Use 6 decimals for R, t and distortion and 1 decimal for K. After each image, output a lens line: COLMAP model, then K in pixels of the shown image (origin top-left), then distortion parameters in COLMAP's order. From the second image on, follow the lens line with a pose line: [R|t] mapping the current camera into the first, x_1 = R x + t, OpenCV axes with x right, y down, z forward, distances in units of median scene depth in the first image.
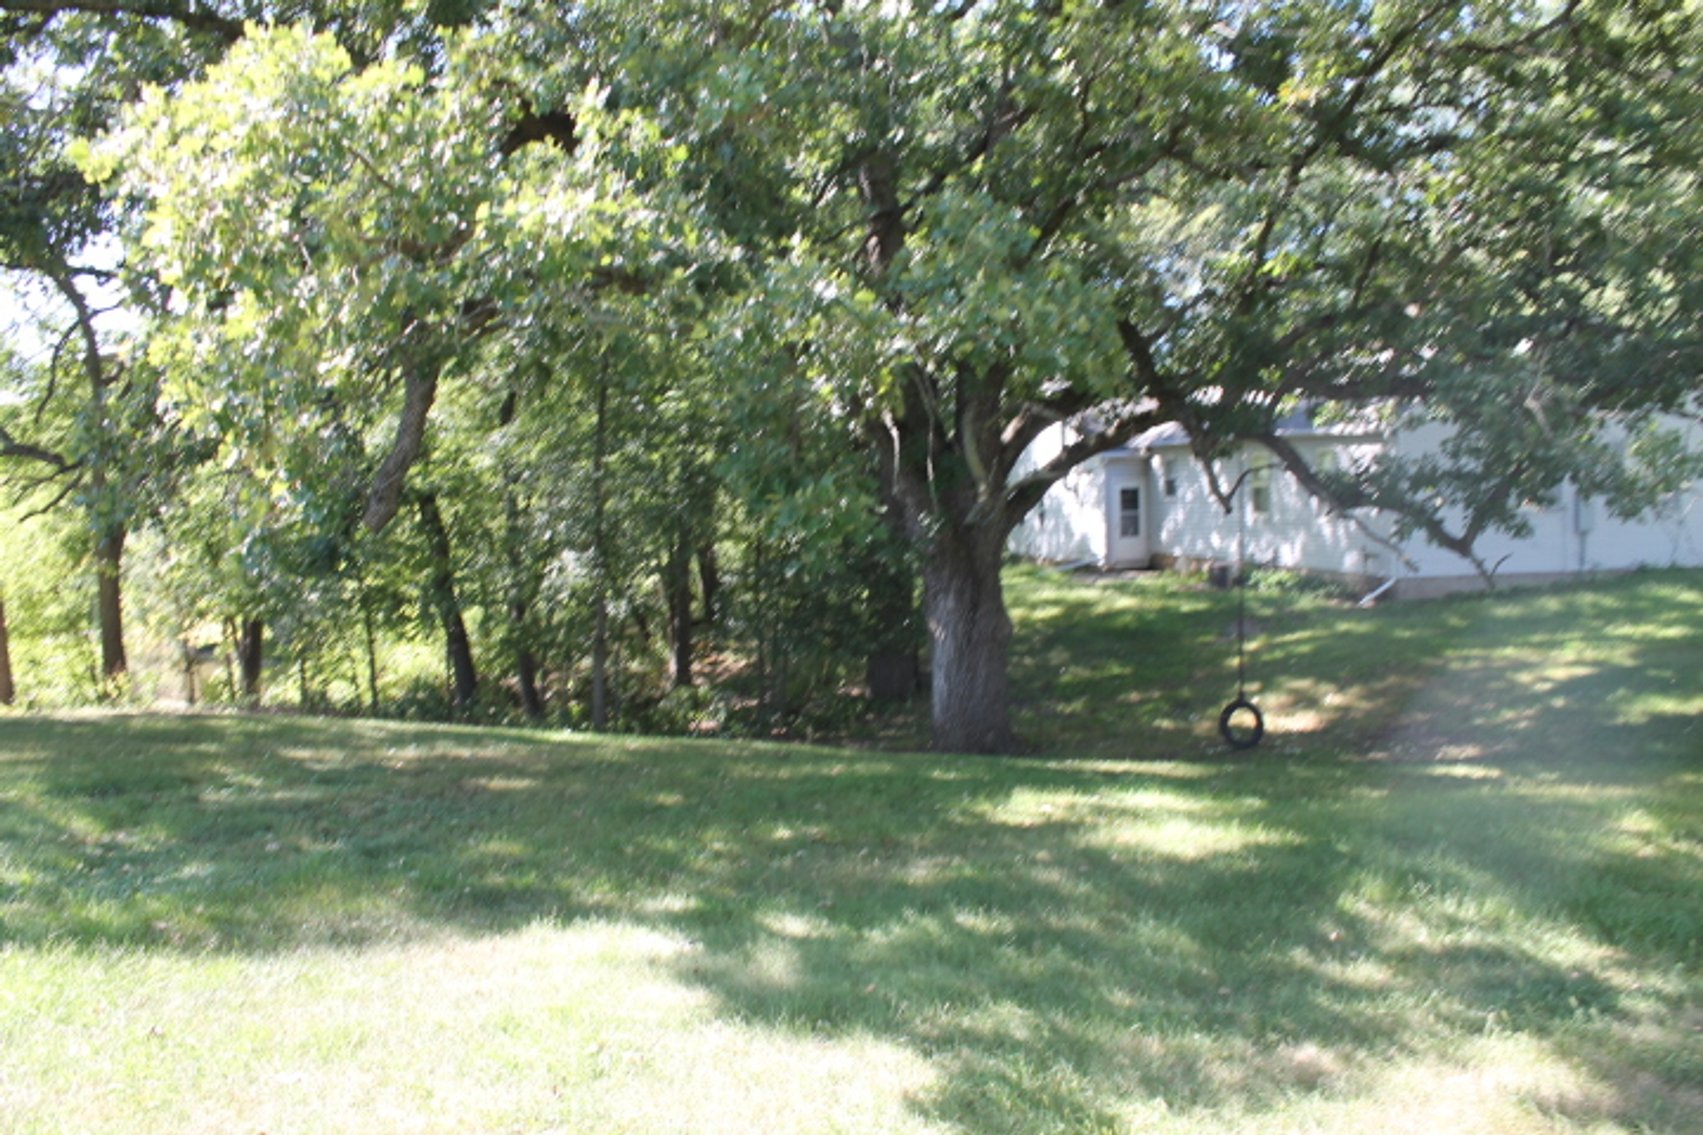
lens RADIAL K [[1746.6, 0, 851.2], [0, 1746.6, 567.3], [0, 0, 1]] dist [-0.022422, 0.000000]
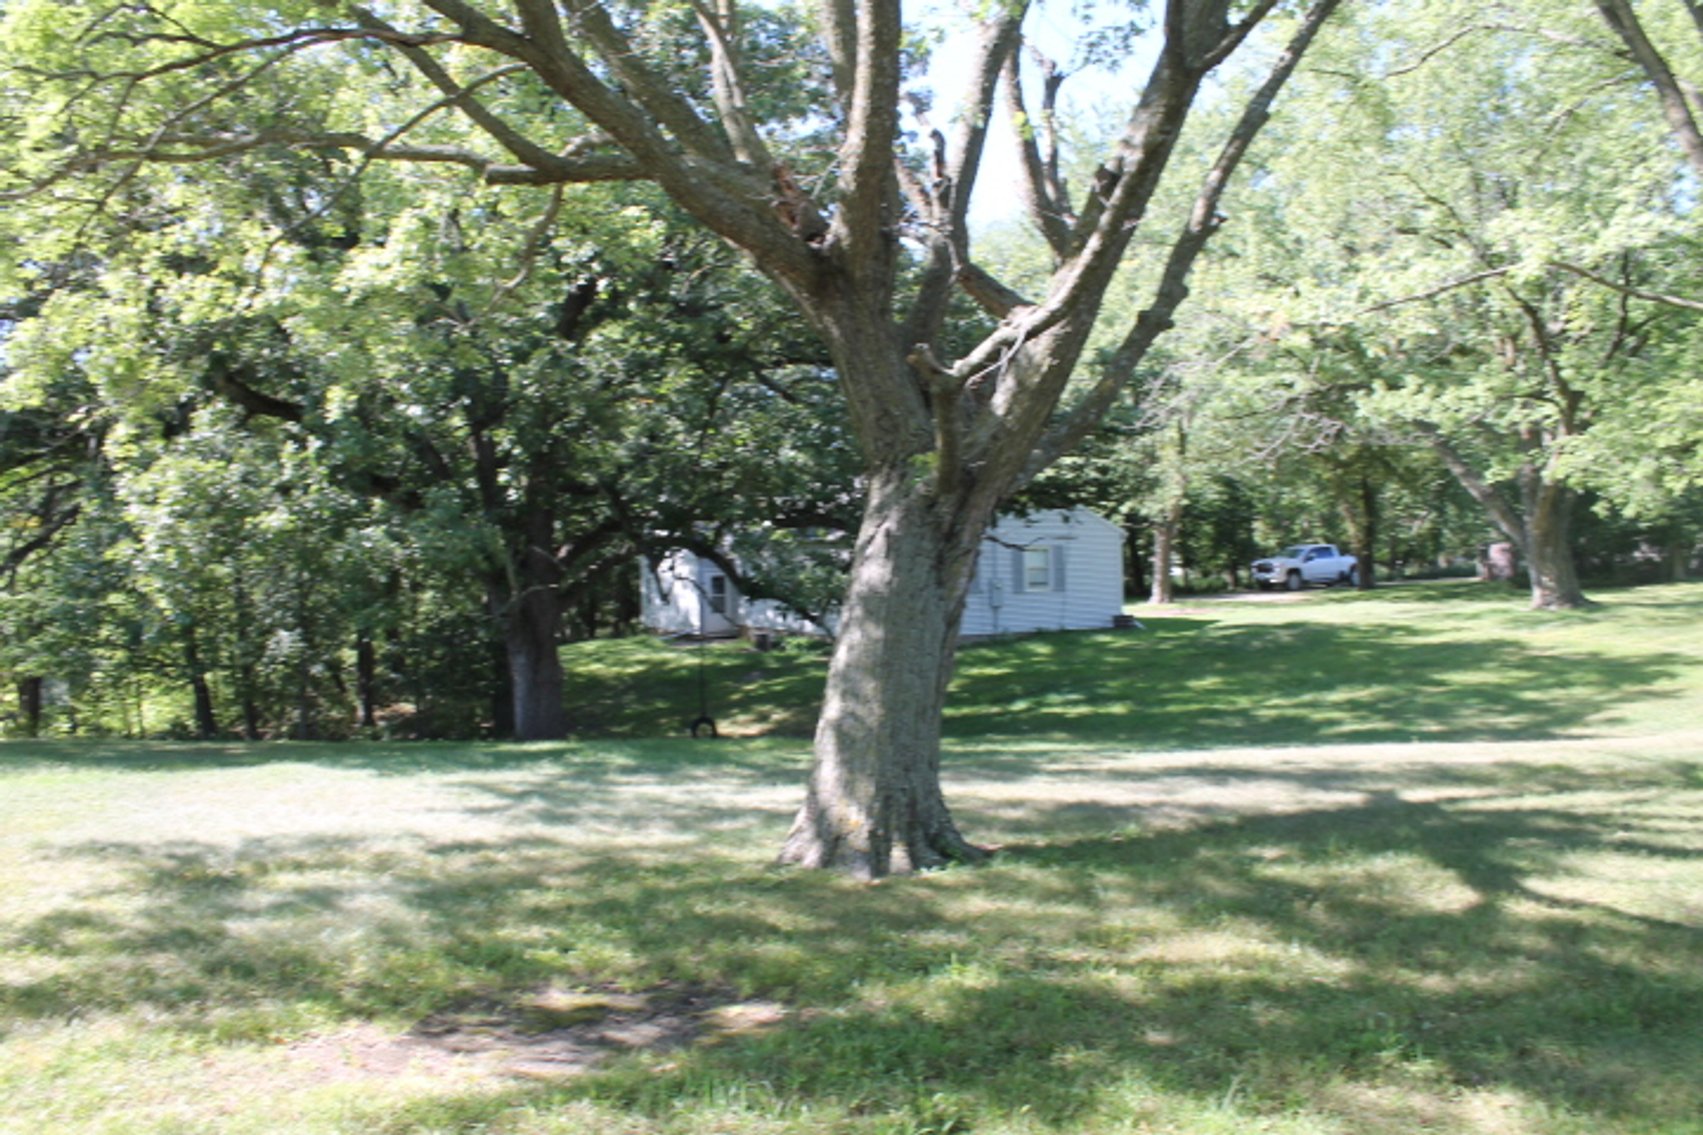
lens RADIAL K [[1746.6, 0, 851.8], [0, 1746.6, 566.5], [0, 0, 1]] dist [-0.022422, 0.000000]
pose [[0.987799, -0.007832, 0.155536, 0.067221], [0.014222, 0.999098, -0.040014, 0.002239], [-0.155083, 0.041738, 0.987019, -0.422134]]
